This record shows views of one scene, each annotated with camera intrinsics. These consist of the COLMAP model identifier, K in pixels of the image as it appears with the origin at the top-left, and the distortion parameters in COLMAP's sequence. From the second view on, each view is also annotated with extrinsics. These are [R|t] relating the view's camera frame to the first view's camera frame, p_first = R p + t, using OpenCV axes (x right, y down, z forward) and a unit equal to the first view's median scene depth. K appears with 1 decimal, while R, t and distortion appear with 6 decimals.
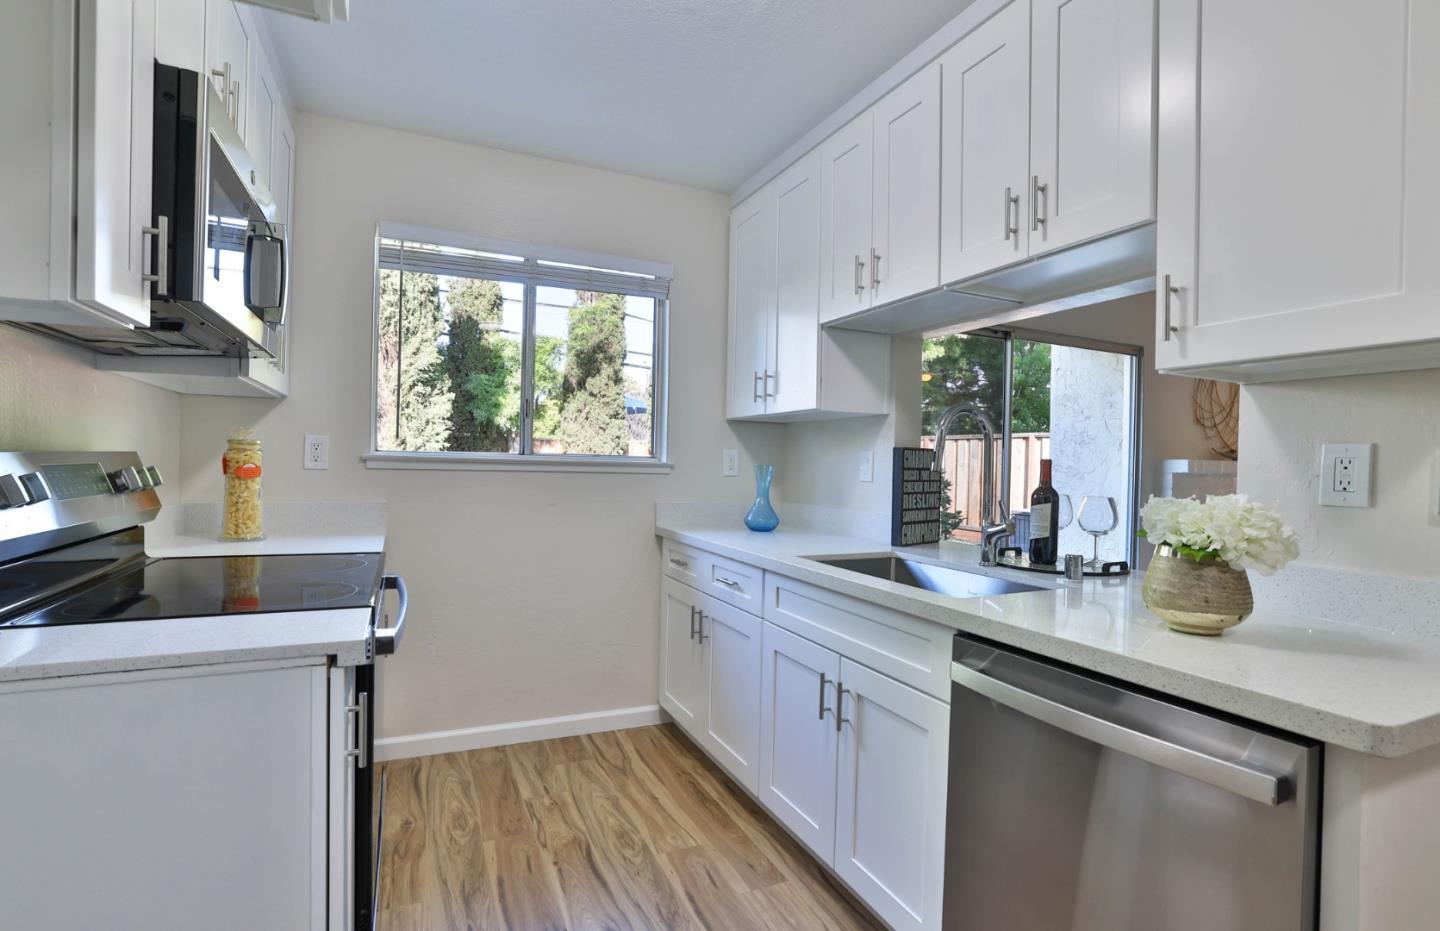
lens RADIAL K [[667.8, 0, 717.5], [0, 667.8, 466.5], [0, 0, 1]] dist [-0.052958, 0.021167]
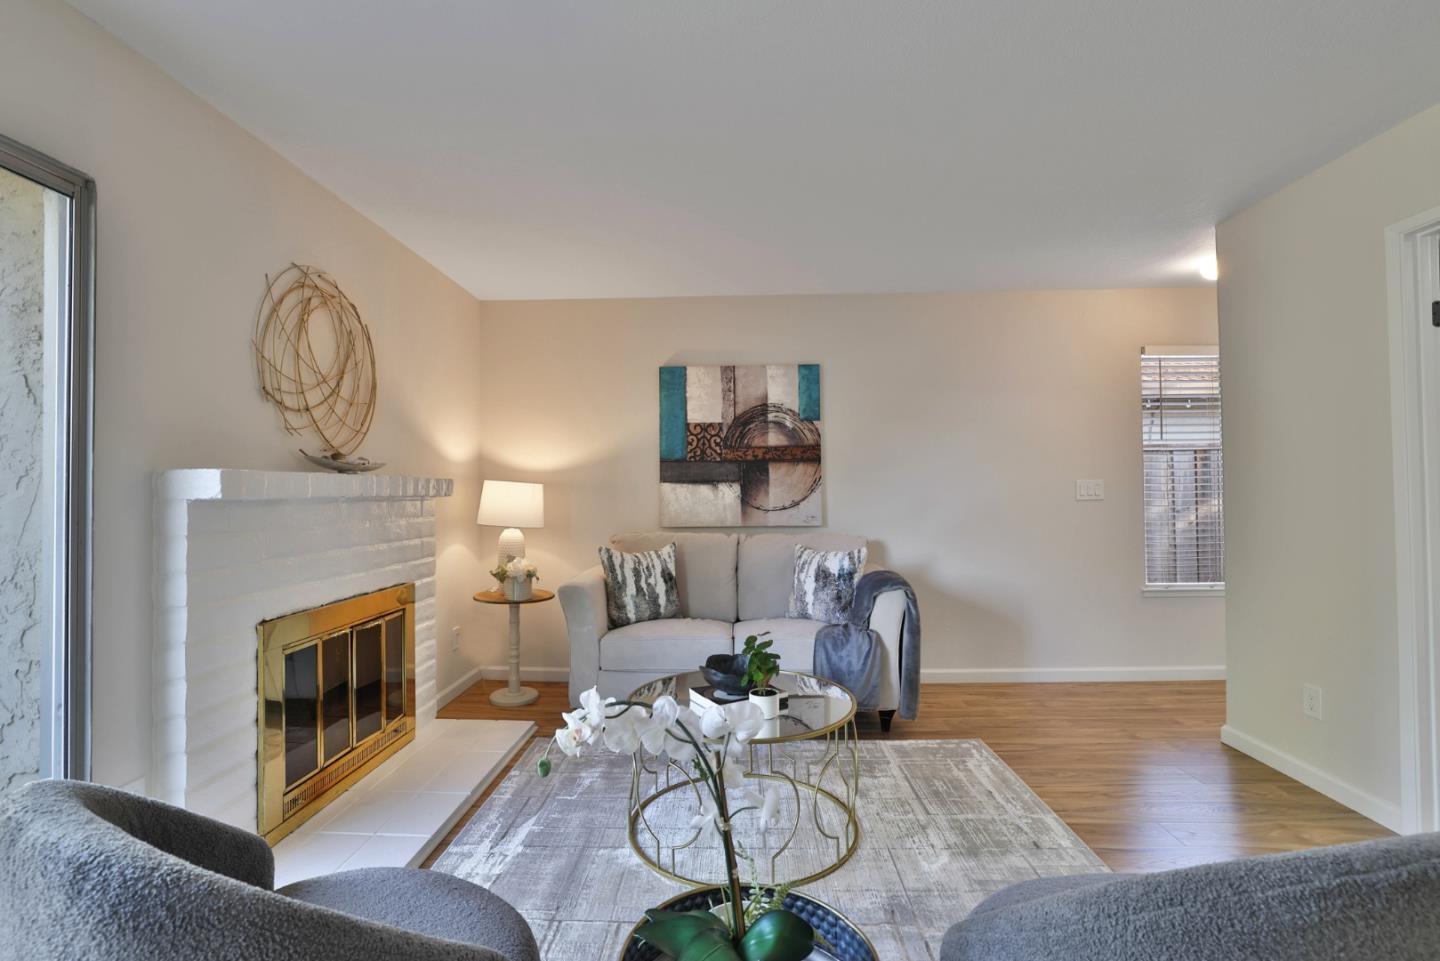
lens RADIAL K [[652.2, 0, 720.0], [0, 652.2, 480.5], [0, 0, 1]] dist [-0.048525, 0.017388]
pose [[0.441880, -0.011003, 0.897007, 0.877874], [0.027003, 0.999635, -0.001040, 0.011658], [-0.896668, 0.024682, 0.442016, 0.929345]]
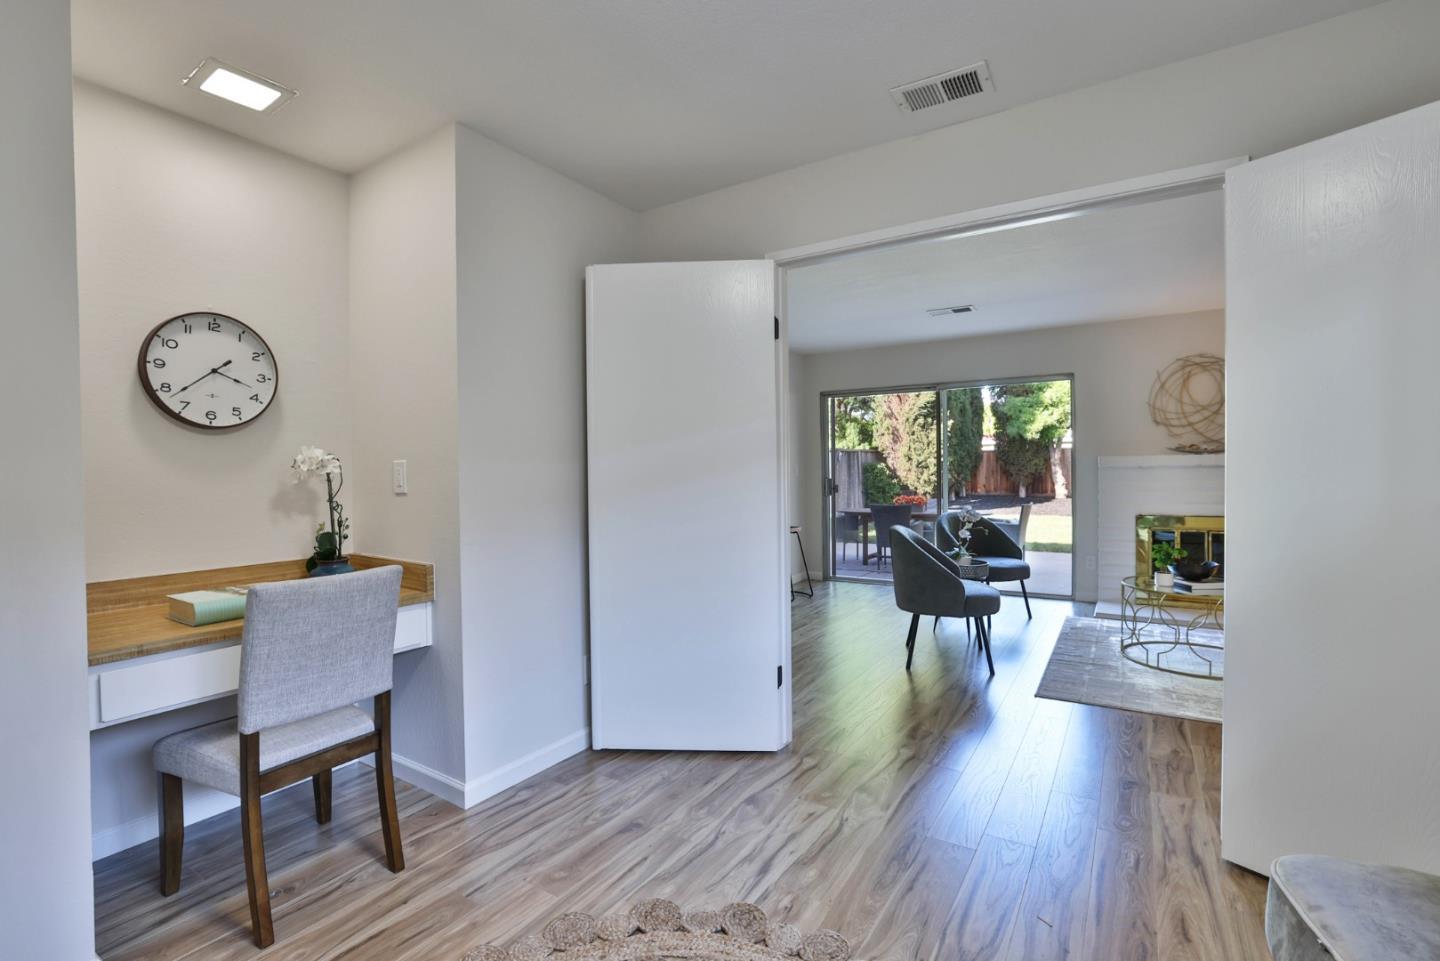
lens RADIAL K [[652.2, 0, 720.0], [0, 652.2, 480.5], [0, 0, 1]] dist [-0.048525, 0.017388]
pose [[0.544401, -0.015304, -0.838686, 2.487411], [0.018846, 0.999804, -0.006011, 0.055617], [0.838613, -0.012533, 0.544583, -0.616468]]
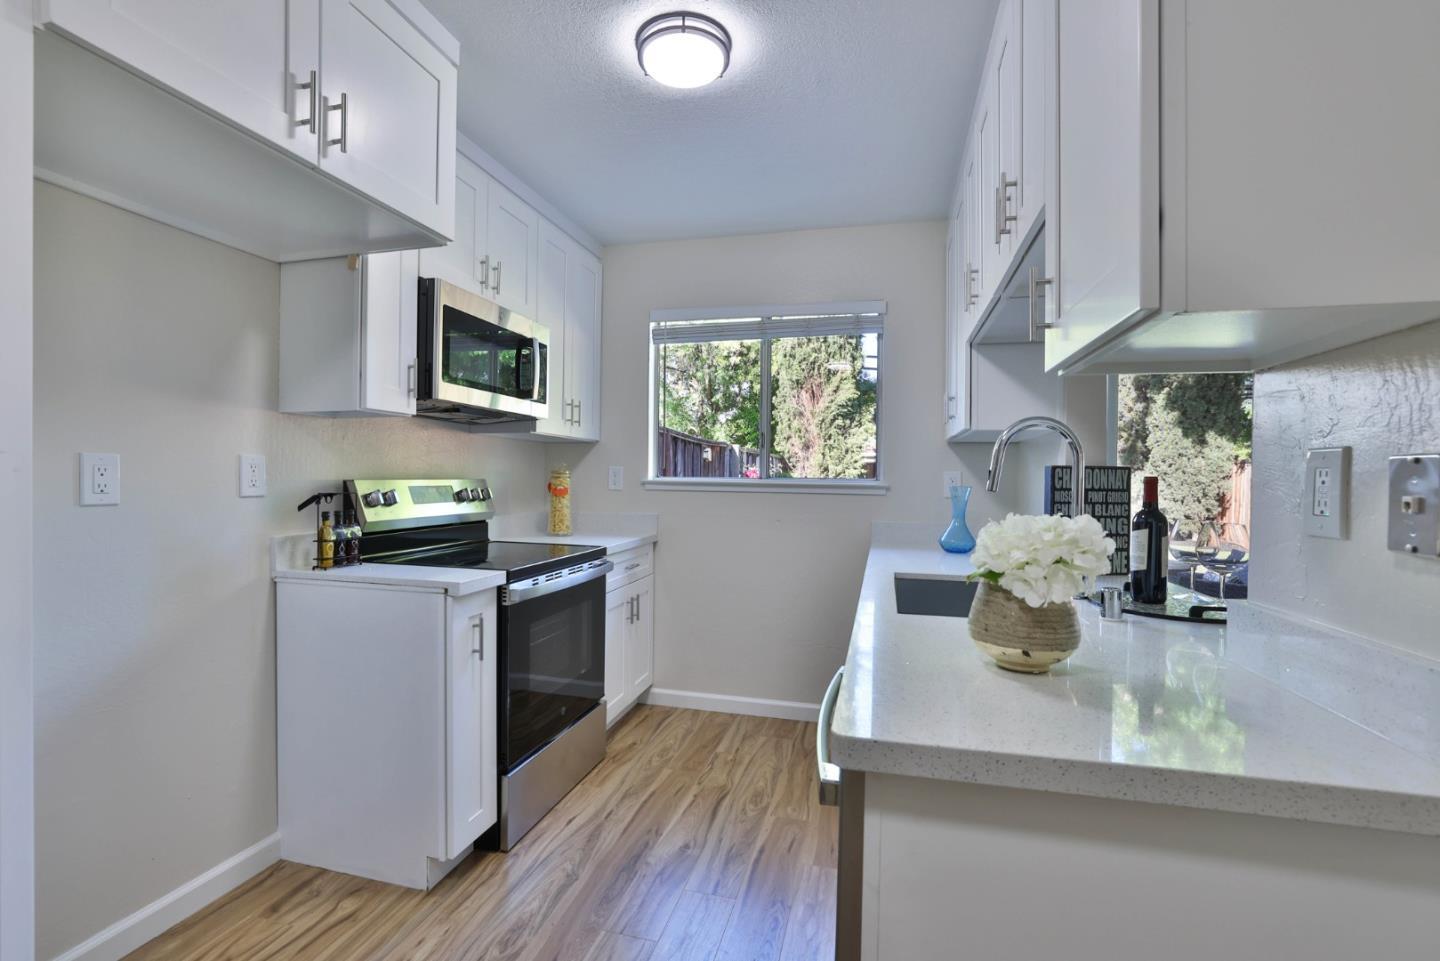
lens RADIAL K [[652.2, 0, 720.0], [0, 652.2, 480.5], [0, 0, 1]] dist [-0.048525, 0.017388]
pose [[0.780767, -0.009696, -0.624746, 0.437420], [-0.000906, 0.999861, -0.016651, 0.005958], [0.624821, 0.013567, 0.780650, 0.024793]]
